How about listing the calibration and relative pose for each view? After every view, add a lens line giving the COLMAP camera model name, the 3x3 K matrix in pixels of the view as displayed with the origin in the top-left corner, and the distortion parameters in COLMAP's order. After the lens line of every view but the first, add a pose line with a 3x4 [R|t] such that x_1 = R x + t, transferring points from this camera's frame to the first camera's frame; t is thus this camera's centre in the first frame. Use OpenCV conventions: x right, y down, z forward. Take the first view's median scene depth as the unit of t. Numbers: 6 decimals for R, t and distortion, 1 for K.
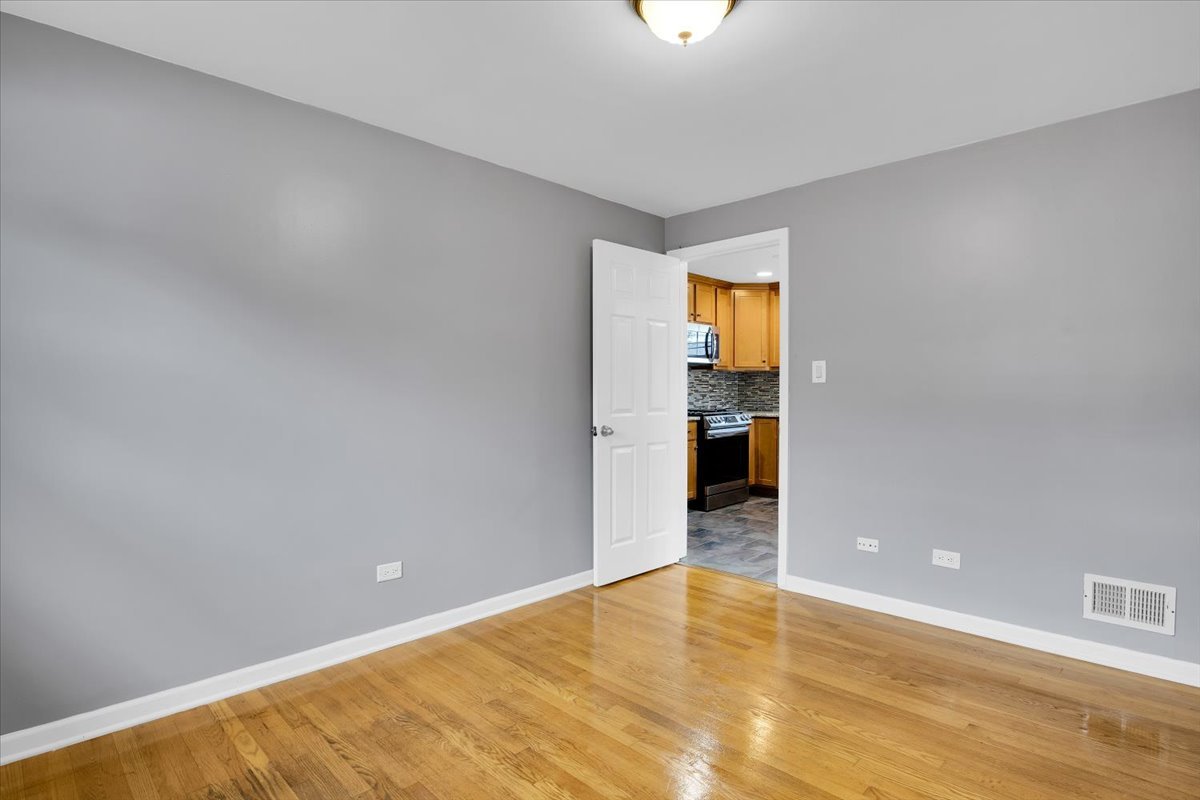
lens RADIAL K [[598.5, 0, 634.5], [0, 598.5, 397.5], [0, 0, 1]] dist [0.000192, 0.000134]
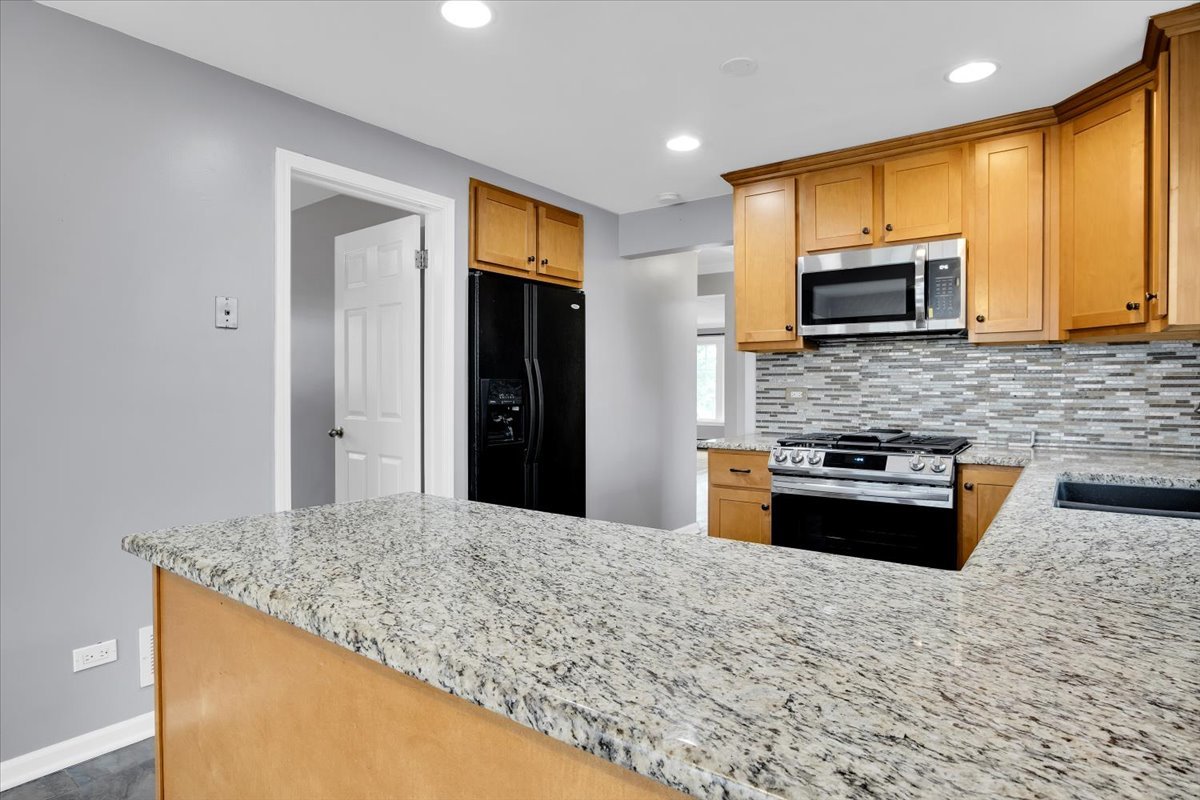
lens RADIAL K [[636.5, 0, 605.3], [0, 636.5, 393.9], [0, 0, 1]] dist [-0.028934, 0.000746]
pose [[0.107250, 0.013412, -0.994142, 0.517858], [-0.014805, 0.999820, 0.011891, -0.012405], [0.994122, 0.013443, 0.107429, 0.678774]]
